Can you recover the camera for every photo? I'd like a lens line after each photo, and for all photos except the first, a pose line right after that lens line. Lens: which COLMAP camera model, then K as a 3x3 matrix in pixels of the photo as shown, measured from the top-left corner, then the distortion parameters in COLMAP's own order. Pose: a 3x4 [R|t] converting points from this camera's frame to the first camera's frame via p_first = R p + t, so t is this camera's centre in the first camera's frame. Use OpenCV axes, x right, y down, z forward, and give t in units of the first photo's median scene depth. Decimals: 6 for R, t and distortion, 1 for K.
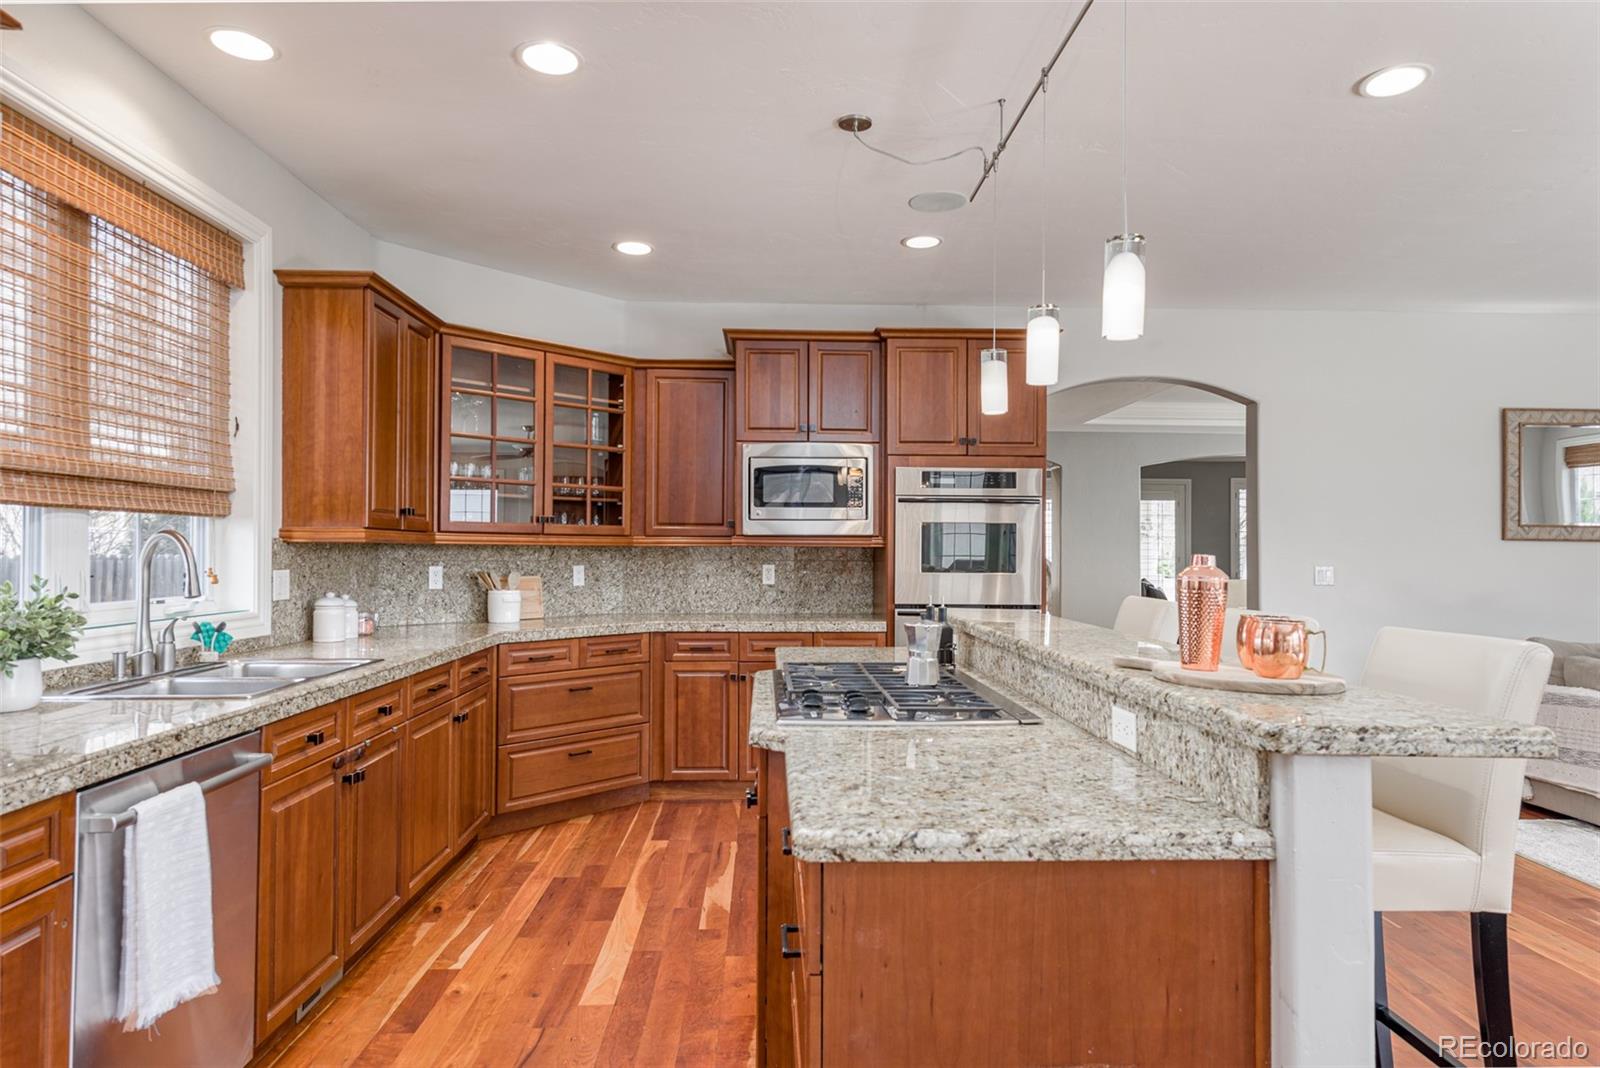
lens RADIAL K [[972.6, 0, 806.4], [0, 972.6, 538.2], [0, 0, 1]] dist [0.004230, 0.000187]
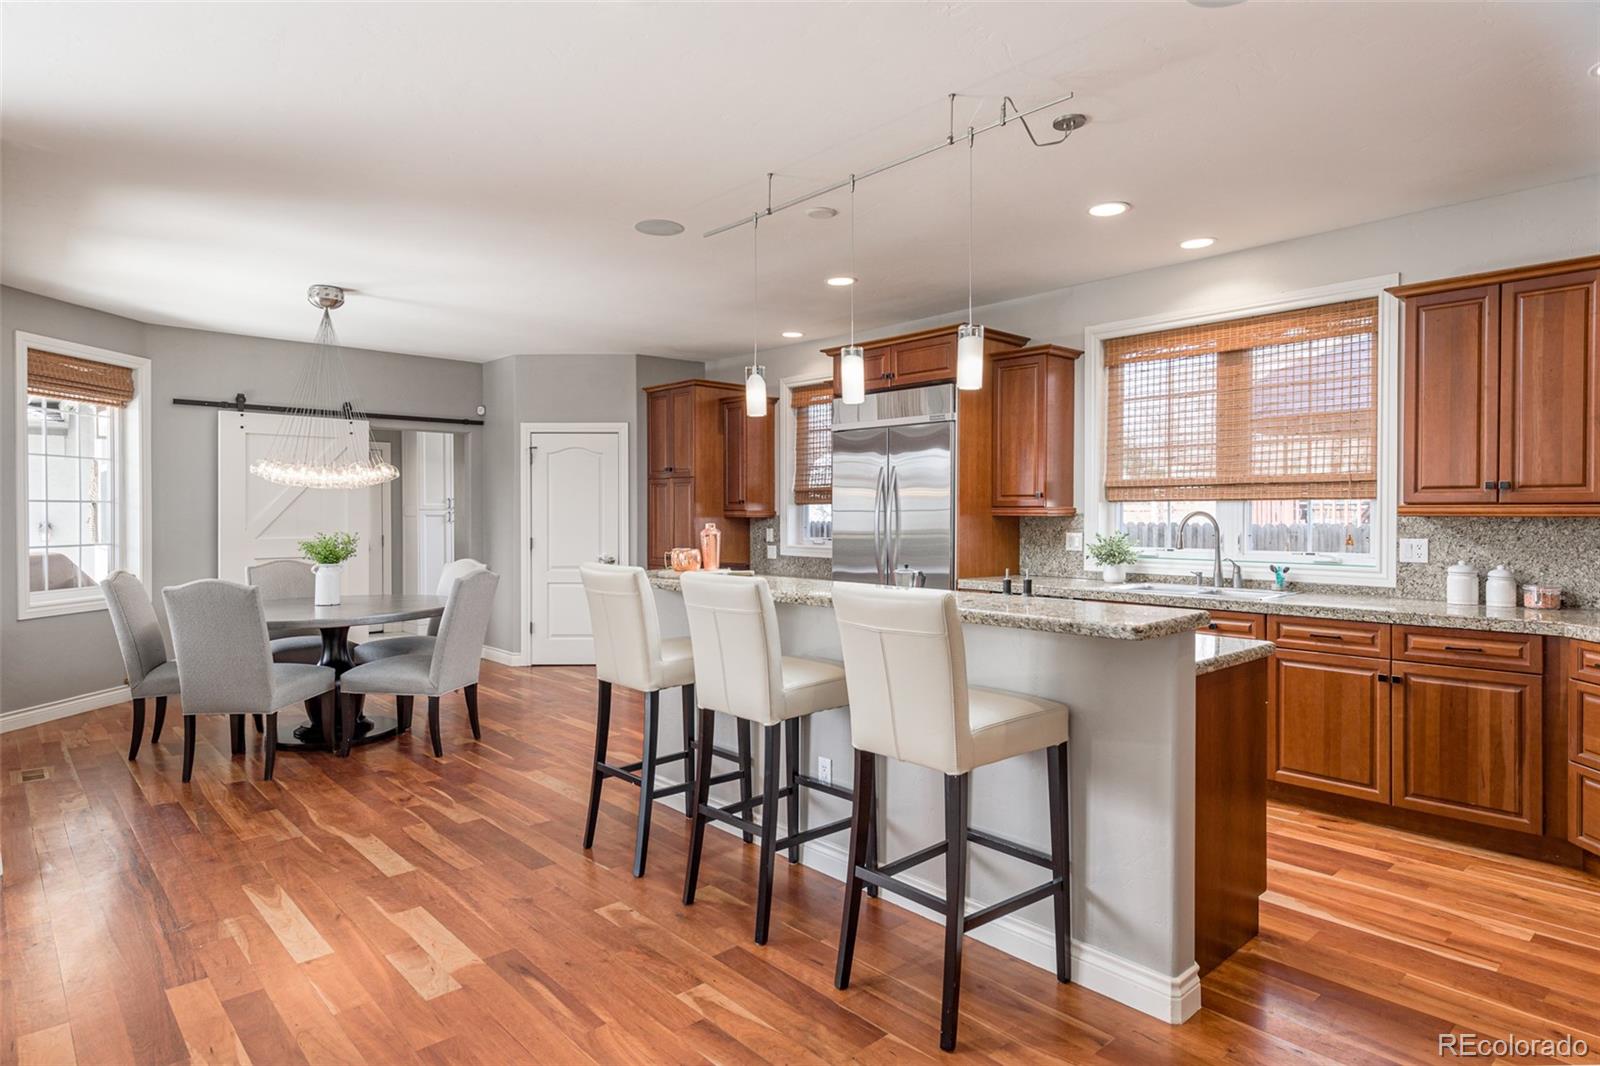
lens RADIAL K [[892.8, 0, 809.8], [0, 892.8, 516.9], [0, 0, 1]] dist [0.021707, -0.004888]
pose [[-0.771907, -0.000508, -0.635735, 0.604638], [0.006439, 0.999942, -0.008617, 0.007487], [0.635702, -0.010744, -0.771860, 1.060604]]
